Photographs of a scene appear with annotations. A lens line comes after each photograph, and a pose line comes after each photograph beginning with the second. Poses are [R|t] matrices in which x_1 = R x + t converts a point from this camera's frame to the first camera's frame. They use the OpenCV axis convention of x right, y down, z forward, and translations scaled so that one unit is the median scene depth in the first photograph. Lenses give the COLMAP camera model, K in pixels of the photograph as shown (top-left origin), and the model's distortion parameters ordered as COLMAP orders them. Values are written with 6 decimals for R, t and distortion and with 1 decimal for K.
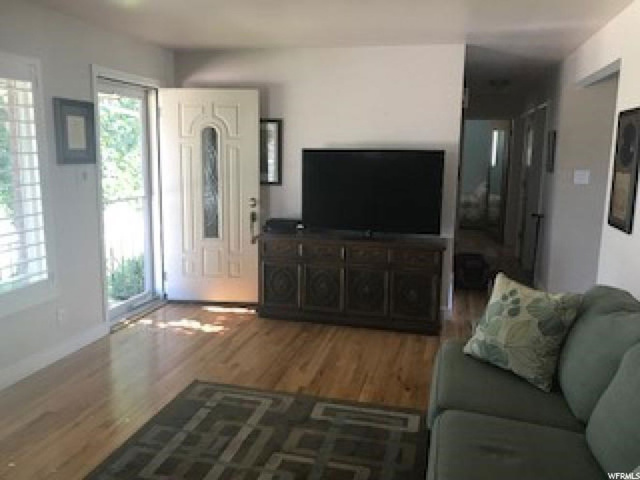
lens RADIAL K [[524.7, 0, 317.5], [0, 524.7, 239.9], [0, 0, 1]] dist [0.024873, -0.000391]
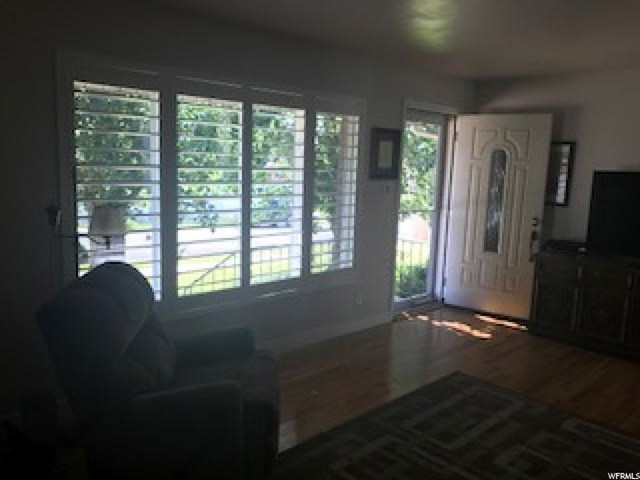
lens RADIAL K [[524.7, 0, 317.5], [0, 524.7, 239.9], [0, 0, 1]] dist [0.024873, -0.000391]
pose [[0.850719, 0.091404, -0.517612, 0.054468], [-0.110942, 0.993803, -0.006844, 0.019174], [0.513779, 0.063247, 0.855588, -0.106857]]
